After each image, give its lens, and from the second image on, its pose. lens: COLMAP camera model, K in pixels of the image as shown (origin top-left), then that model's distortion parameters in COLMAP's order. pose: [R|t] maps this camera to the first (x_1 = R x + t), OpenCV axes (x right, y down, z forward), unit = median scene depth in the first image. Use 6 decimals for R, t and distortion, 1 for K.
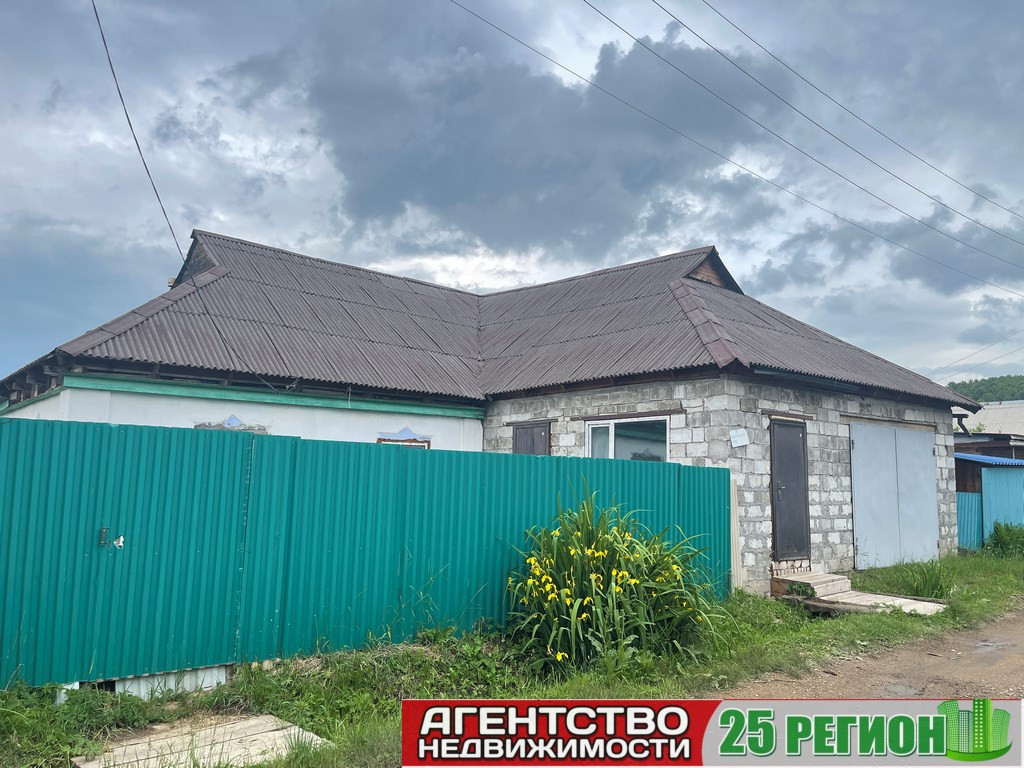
lens RADIAL K [[776.3, 0, 510.9], [0, 776.3, 385.9], [0, 0, 1]] dist [0.014105, -0.001990]
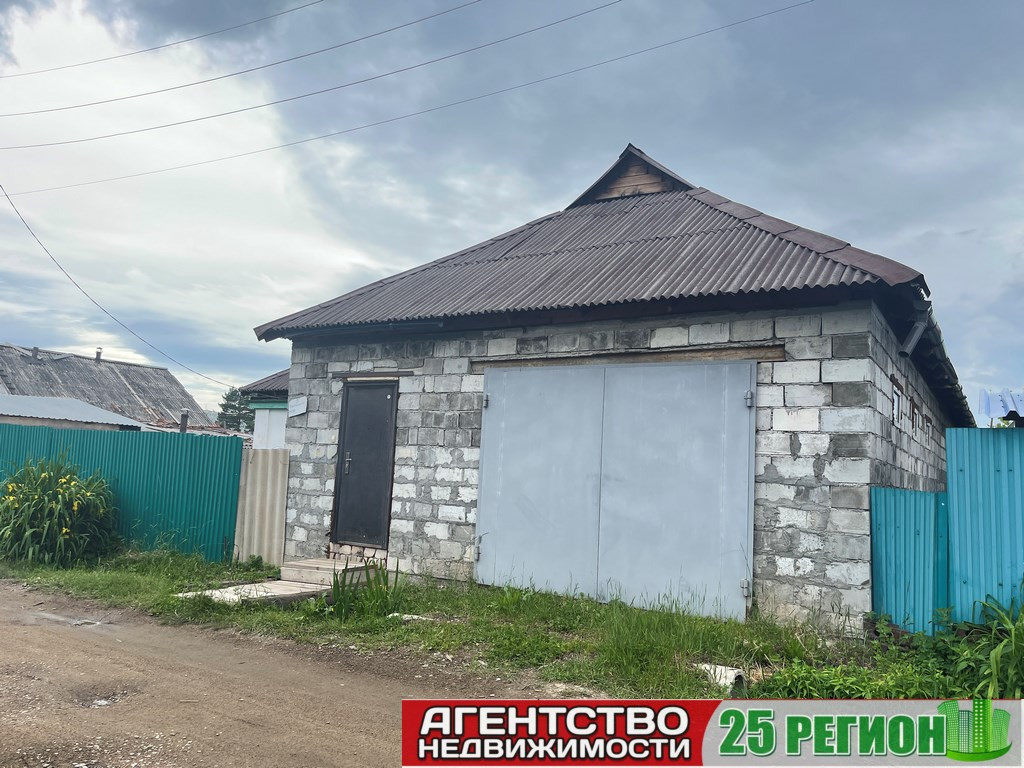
lens RADIAL K [[776.3, 0, 511.1], [0, 776.3, 382.2], [0, 0, 1]] dist [0.014105, -0.001990]
pose [[0.321726, -0.110128, -0.940406, 1.189035], [0.073940, 0.993102, -0.091003, 0.132842], [0.943941, -0.040256, 0.327650, 0.862830]]
